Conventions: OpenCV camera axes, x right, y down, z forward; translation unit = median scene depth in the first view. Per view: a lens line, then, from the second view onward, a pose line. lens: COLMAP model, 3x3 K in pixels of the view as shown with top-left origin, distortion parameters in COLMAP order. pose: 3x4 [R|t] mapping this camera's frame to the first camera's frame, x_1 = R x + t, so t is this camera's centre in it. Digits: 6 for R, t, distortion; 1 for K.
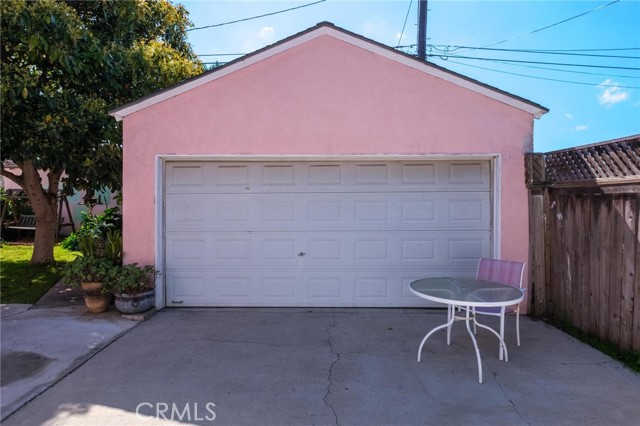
lens RADIAL K [[375.6, 0, 316.8], [0, 375.6, 210.6], [0, 0, 1]] dist [0.000806, 0.001433]
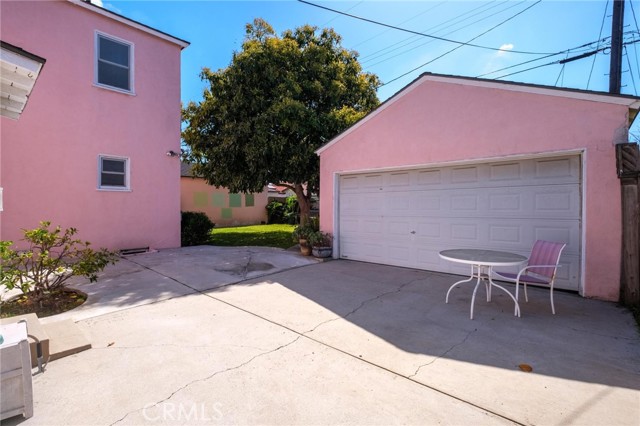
lens RADIAL K [[302.5, 0, 320.6], [0, 302.5, 211.5], [0, 0, 1]] dist [-0.006530, -0.000439]
pose [[0.763361, 0.010202, -0.645892, 0.454813], [-0.013386, 0.999910, -0.000026, 0.039813], [0.645833, 0.008666, 0.763429, -0.143183]]
